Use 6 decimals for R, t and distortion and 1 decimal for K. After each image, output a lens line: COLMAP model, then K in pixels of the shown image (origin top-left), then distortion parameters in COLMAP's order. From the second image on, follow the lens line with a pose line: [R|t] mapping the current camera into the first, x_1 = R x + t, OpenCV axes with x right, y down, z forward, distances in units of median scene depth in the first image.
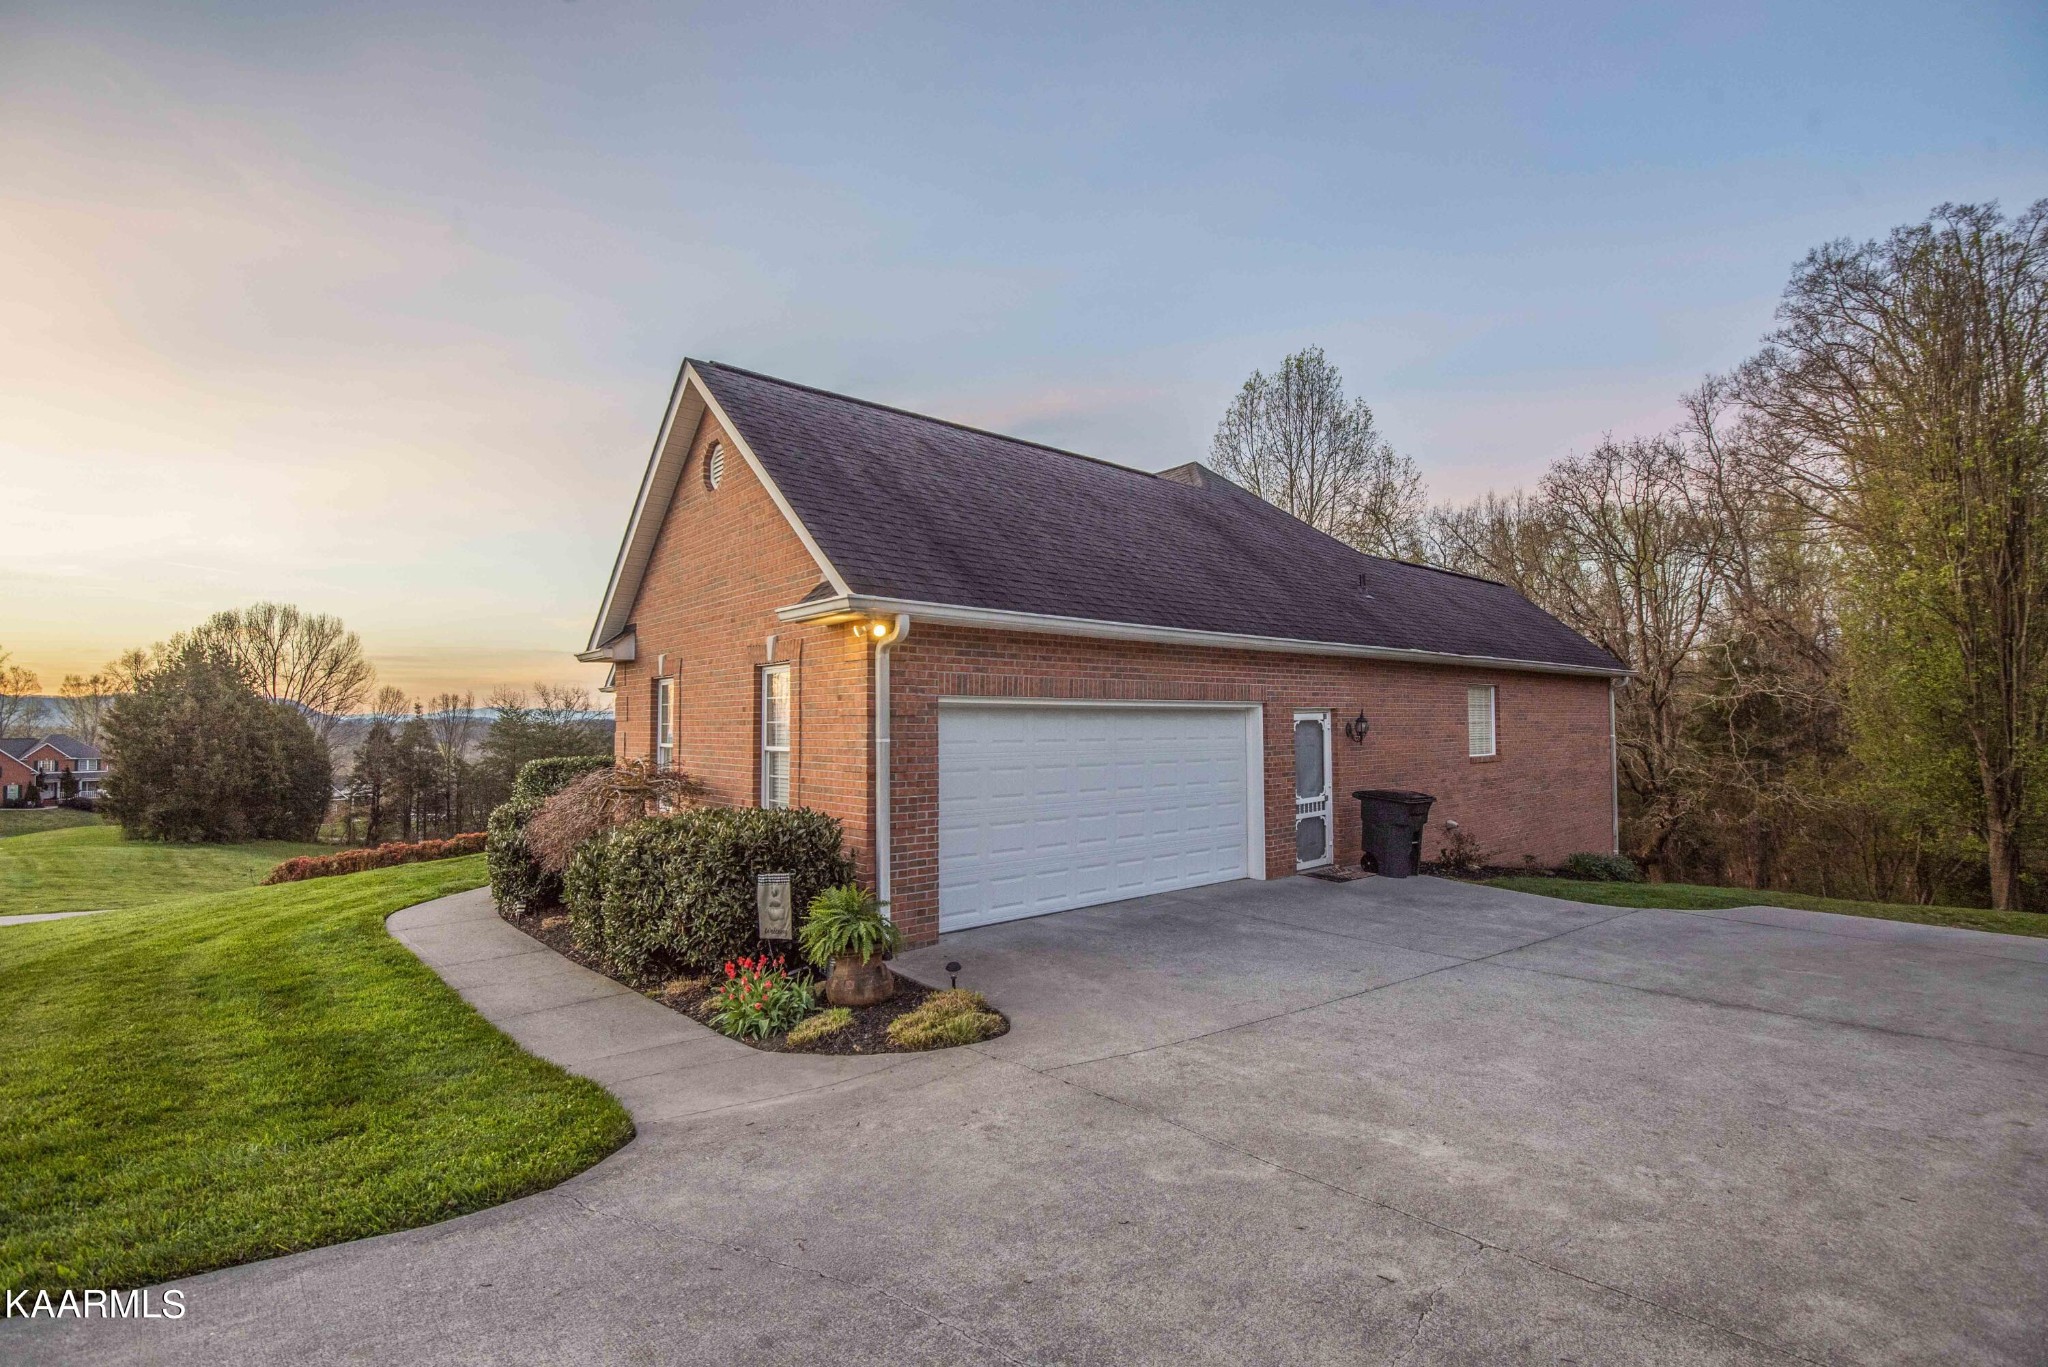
lens RADIAL K [[928.7, 0, 1036.4], [0, 928.7, 690.9], [0, 0, 1]] dist [-0.012596, -0.017509]
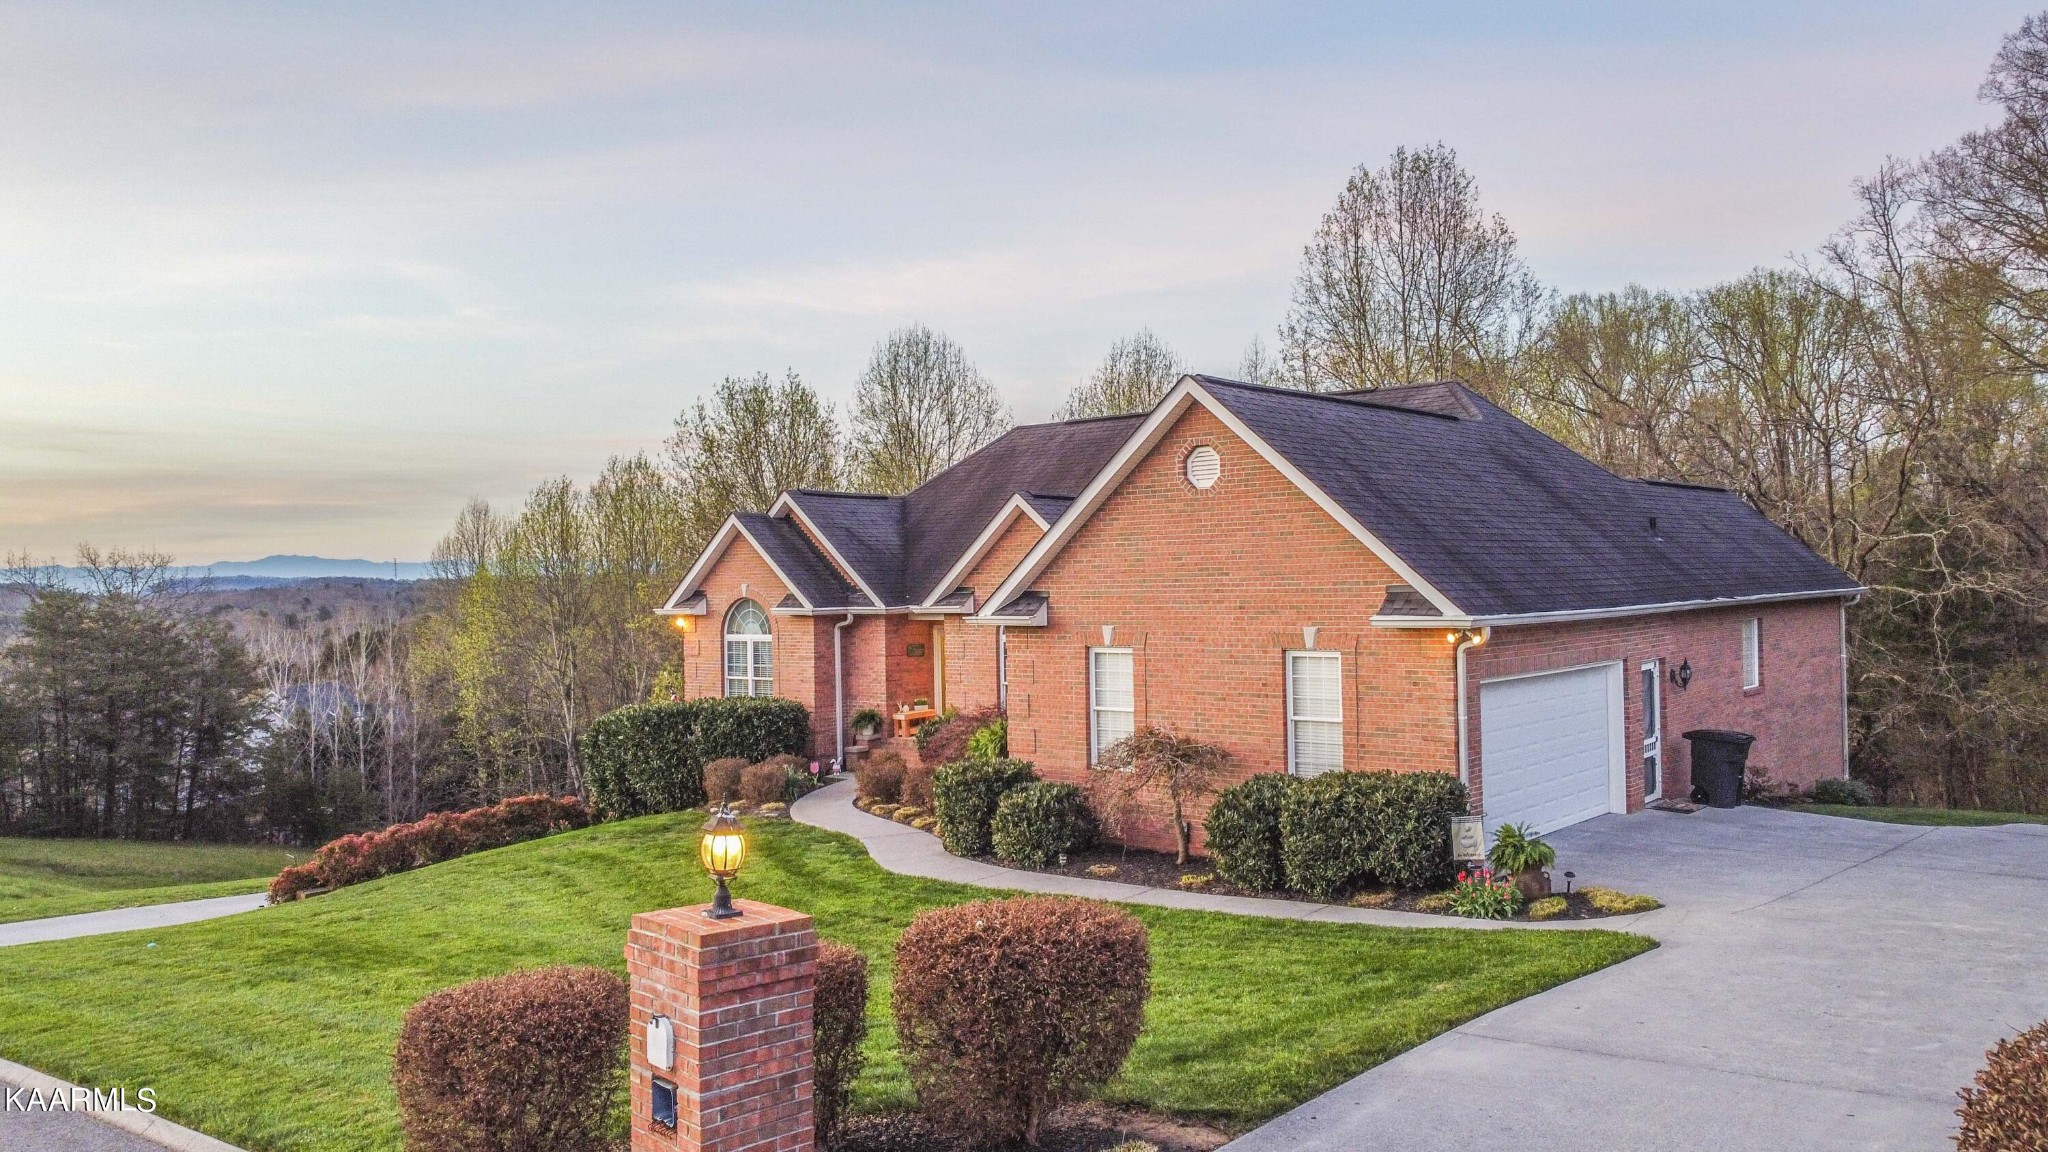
lens RADIAL K [[1459.8, 0, 1088.9], [0, 1459.8, 568.6], [0, 0, 1]] dist [0.005458, 0.002831]
pose [[0.987998, -0.009299, 0.154186, -0.607033], [0.006113, 0.999758, 0.021130, -0.124890], [-0.154345, -0.019934, 0.987816, -0.598908]]
